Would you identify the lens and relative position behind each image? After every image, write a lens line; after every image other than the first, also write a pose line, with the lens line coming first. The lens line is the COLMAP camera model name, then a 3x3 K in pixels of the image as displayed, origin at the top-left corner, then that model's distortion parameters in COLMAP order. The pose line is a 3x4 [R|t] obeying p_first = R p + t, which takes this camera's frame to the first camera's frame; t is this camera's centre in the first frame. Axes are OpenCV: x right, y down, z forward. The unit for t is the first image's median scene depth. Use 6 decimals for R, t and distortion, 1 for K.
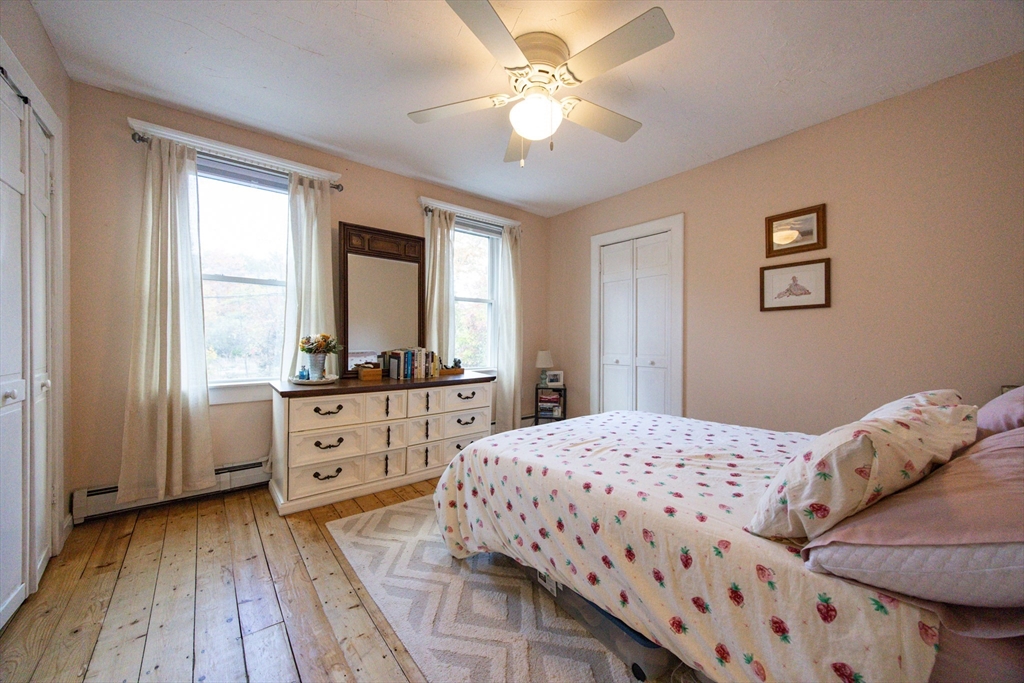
lens RADIAL K [[385.3, 0, 512.0], [0, 385.3, 341.5], [0, 0, 1]] dist [0.000451, 0.000020]
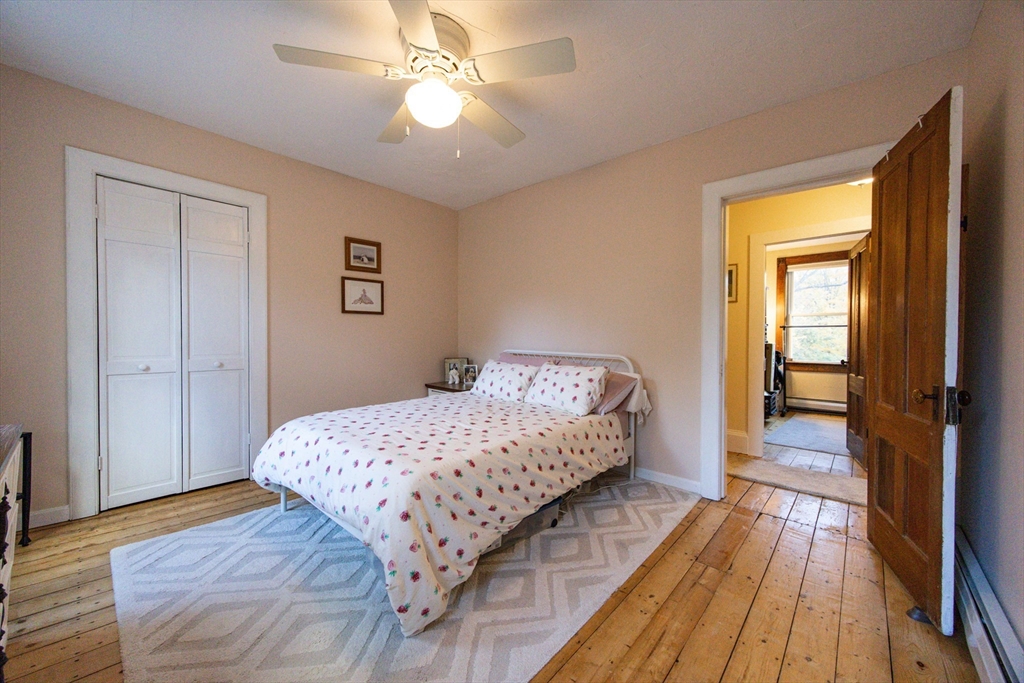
lens RADIAL K [[385.3, 0, 512.0], [0, 385.3, 341.5], [0, 0, 1]] dist [0.000451, 0.000020]
pose [[-0.153889, -0.011716, 0.988019, -0.688628], [-0.001598, 0.999931, 0.011608, -0.003932], [-0.988087, 0.000207, -0.153898, 0.721332]]
